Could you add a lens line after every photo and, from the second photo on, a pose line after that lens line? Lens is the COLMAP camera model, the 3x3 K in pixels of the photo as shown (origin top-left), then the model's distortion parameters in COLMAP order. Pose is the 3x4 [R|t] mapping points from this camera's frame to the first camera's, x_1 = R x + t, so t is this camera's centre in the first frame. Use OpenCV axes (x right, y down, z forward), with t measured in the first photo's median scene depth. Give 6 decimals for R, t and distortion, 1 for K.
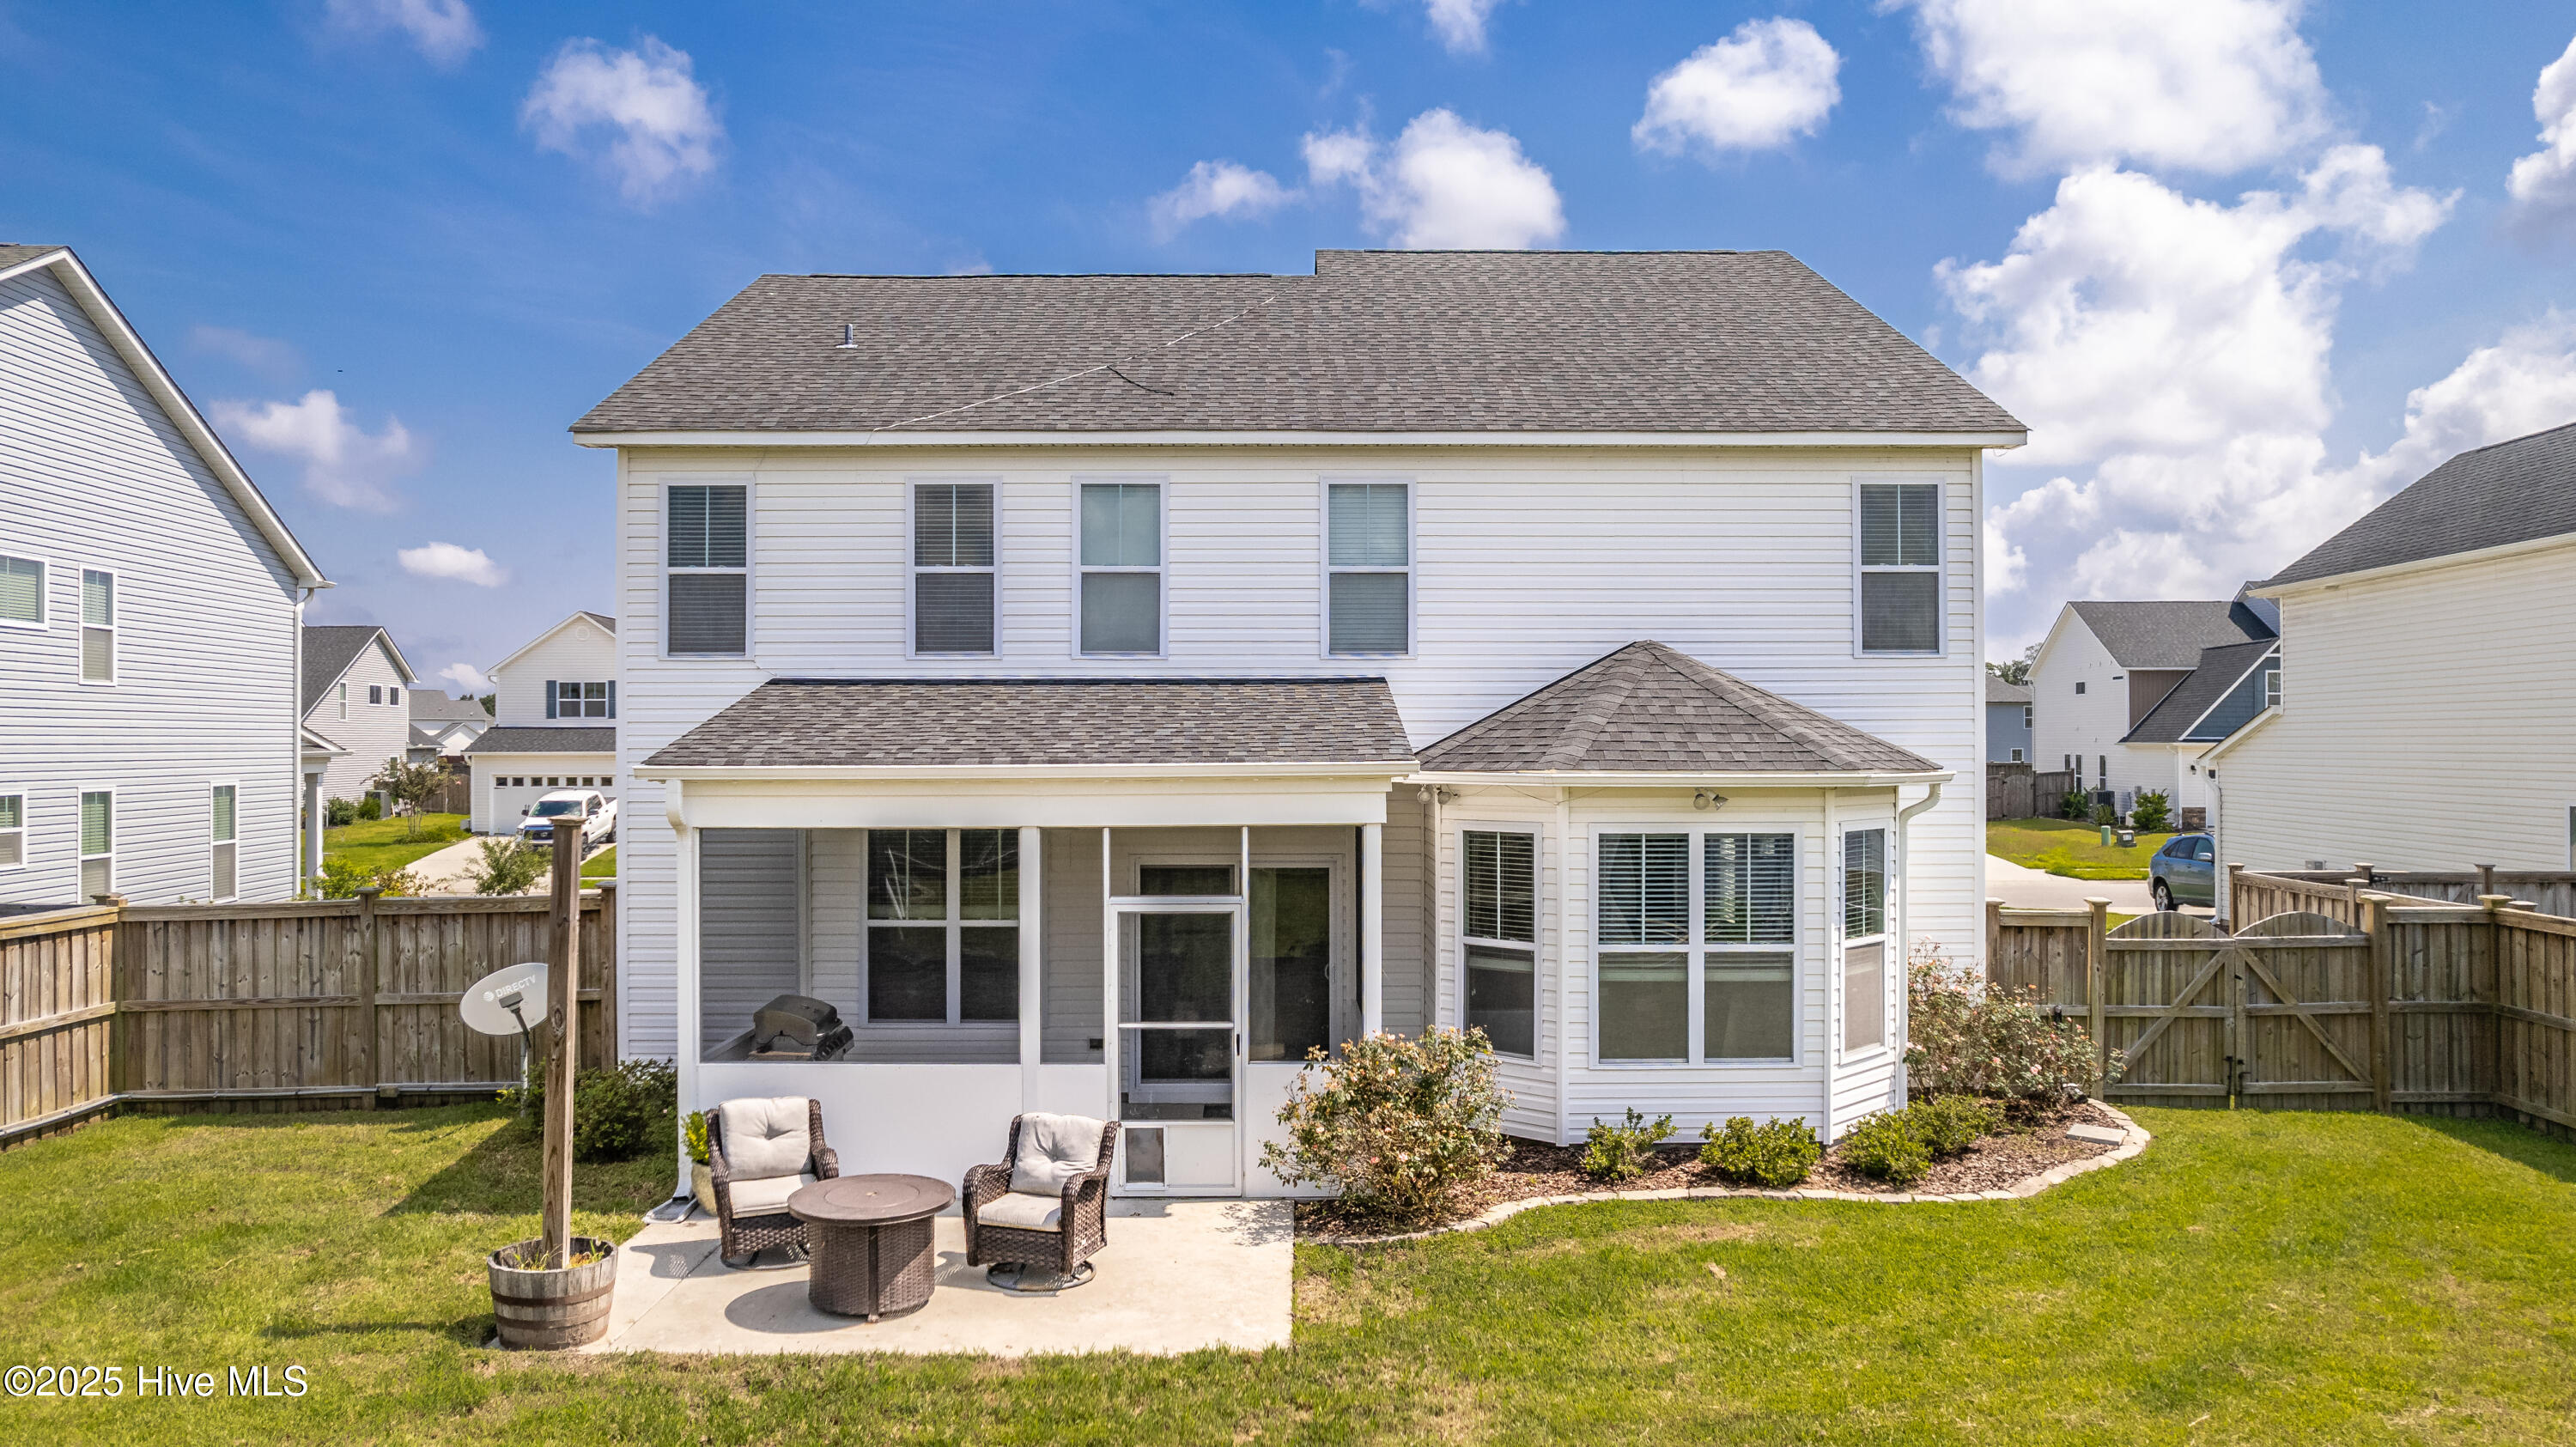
lens RADIAL K [[1655.9, 0, 1358.6], [0, 1655.9, 738.8], [0, 0, 1]] dist [-0.061166, 0.002228]
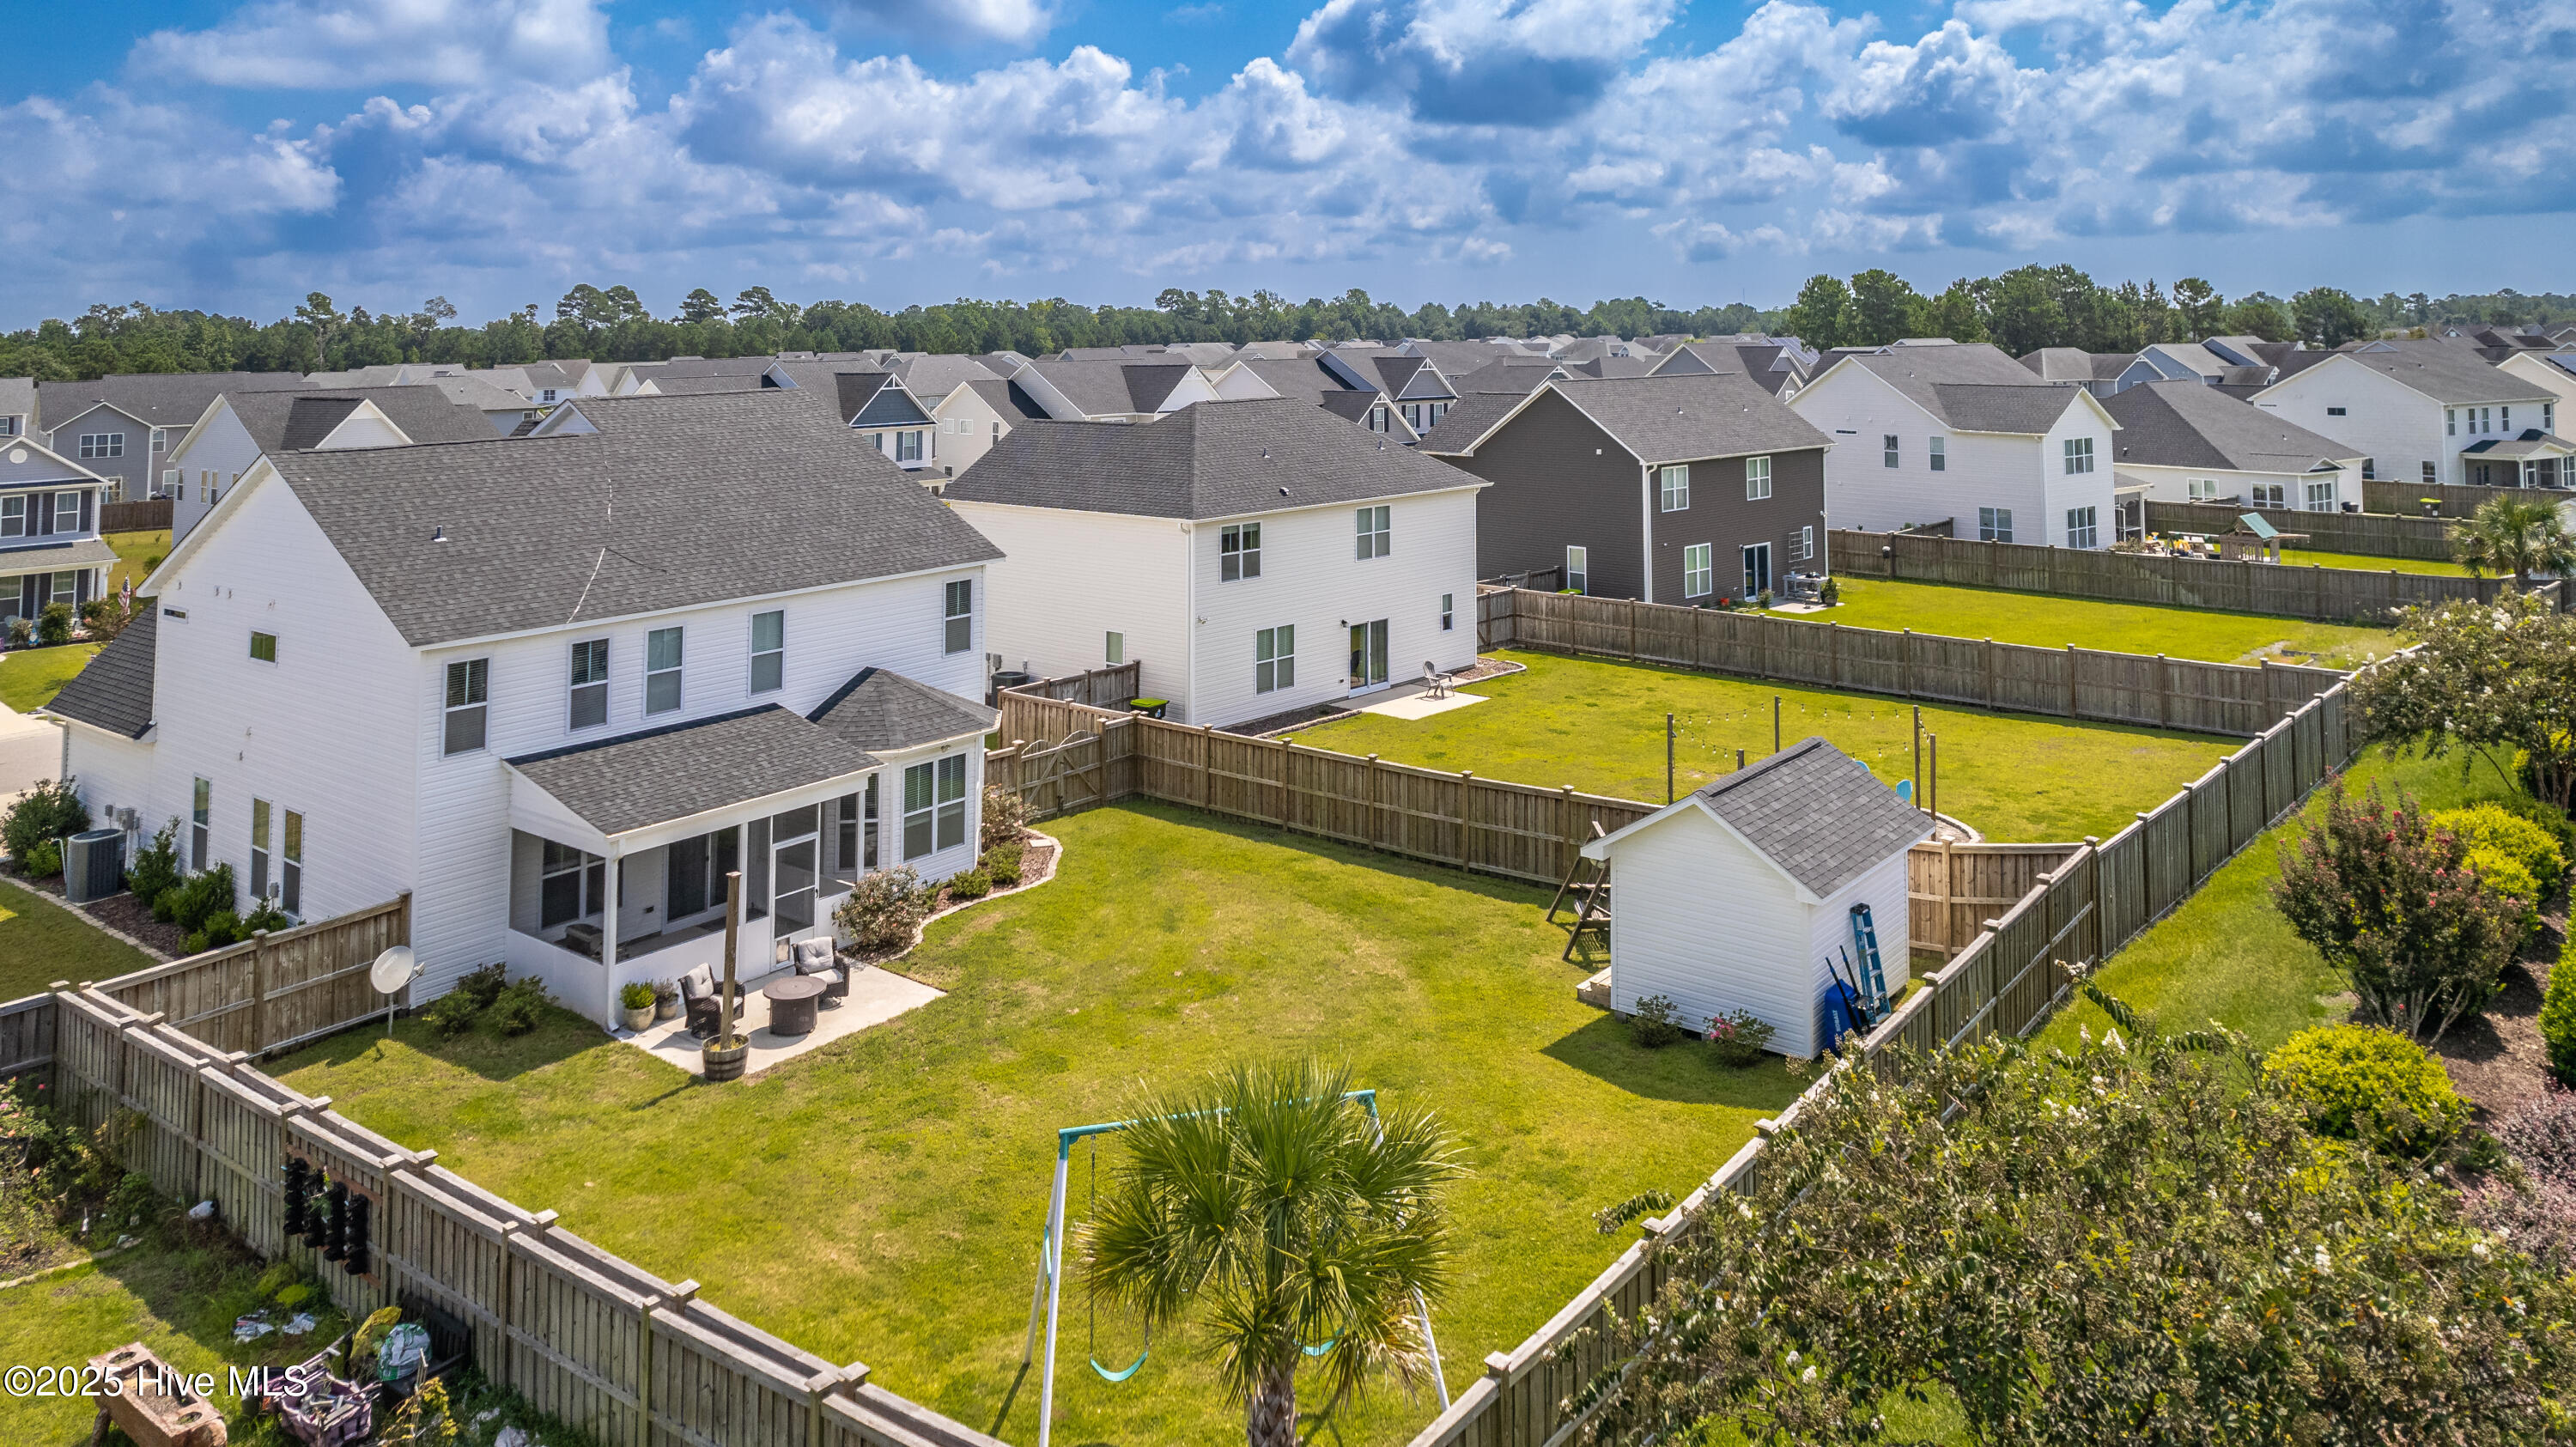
lens RADIAL K [[1655.9, 0, 1279.1], [0, 1655.9, 703.6], [0, 0, 1]] dist [-0.061166, 0.002228]
pose [[0.596695, -0.158579, 0.786643, -1.323458], [-0.023861, 0.976340, 0.214920, -0.531436], [-0.802113, -0.147012, 0.578794, -0.744577]]
